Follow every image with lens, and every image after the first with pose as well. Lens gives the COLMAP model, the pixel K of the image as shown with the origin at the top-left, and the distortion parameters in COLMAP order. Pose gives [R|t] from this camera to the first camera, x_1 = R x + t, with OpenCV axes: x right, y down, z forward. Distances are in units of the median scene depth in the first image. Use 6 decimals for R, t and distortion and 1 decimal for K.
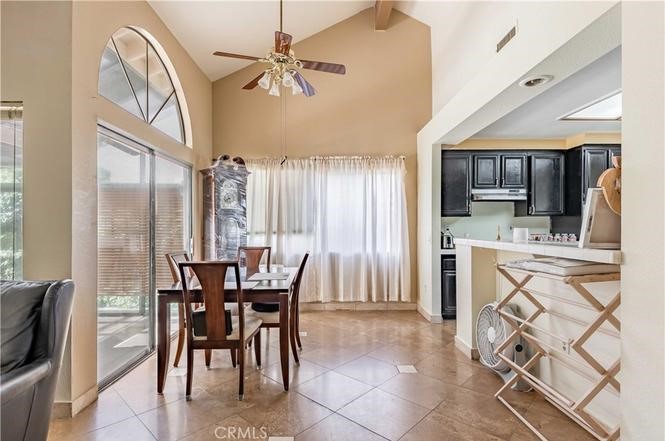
lens RADIAL K [[335.3, 0, 332.5], [0, 335.3, 220.5], [0, 0, 1]] dist [0.035418, -0.000034]
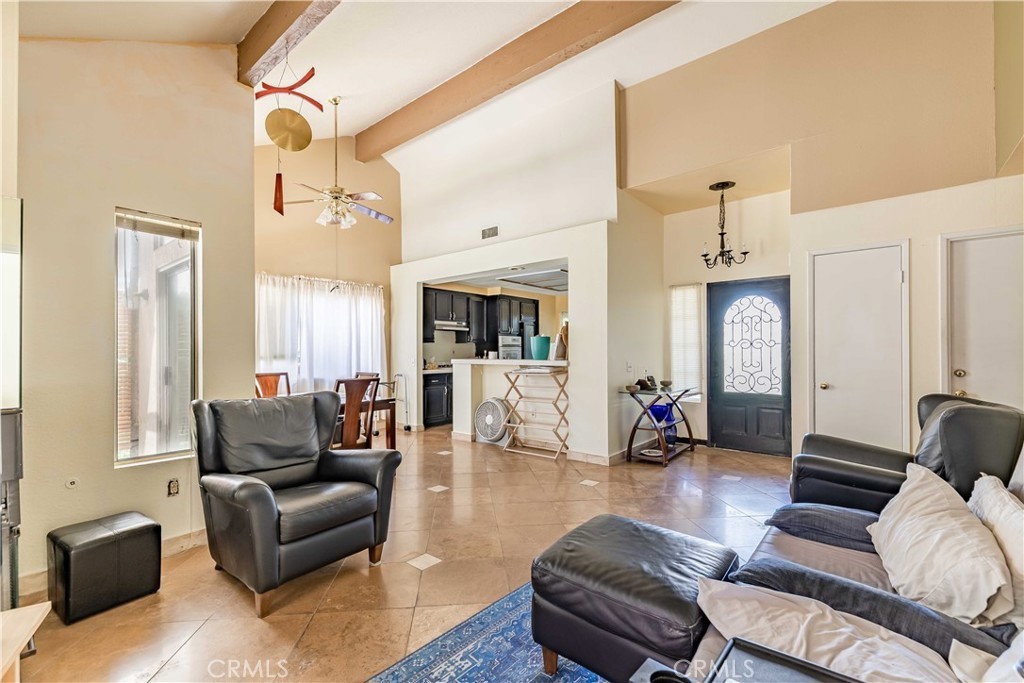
lens RADIAL K [[419.9, 0, 512.0], [0, 419.9, 341.5], [0, 0, 1]] dist [0.000538, 0.000049]
pose [[0.654473, 0.015169, 0.755933, -0.557148], [-0.010115, 0.999885, -0.011307, -0.001832], [-0.756018, -0.000247, 0.654551, -0.206540]]
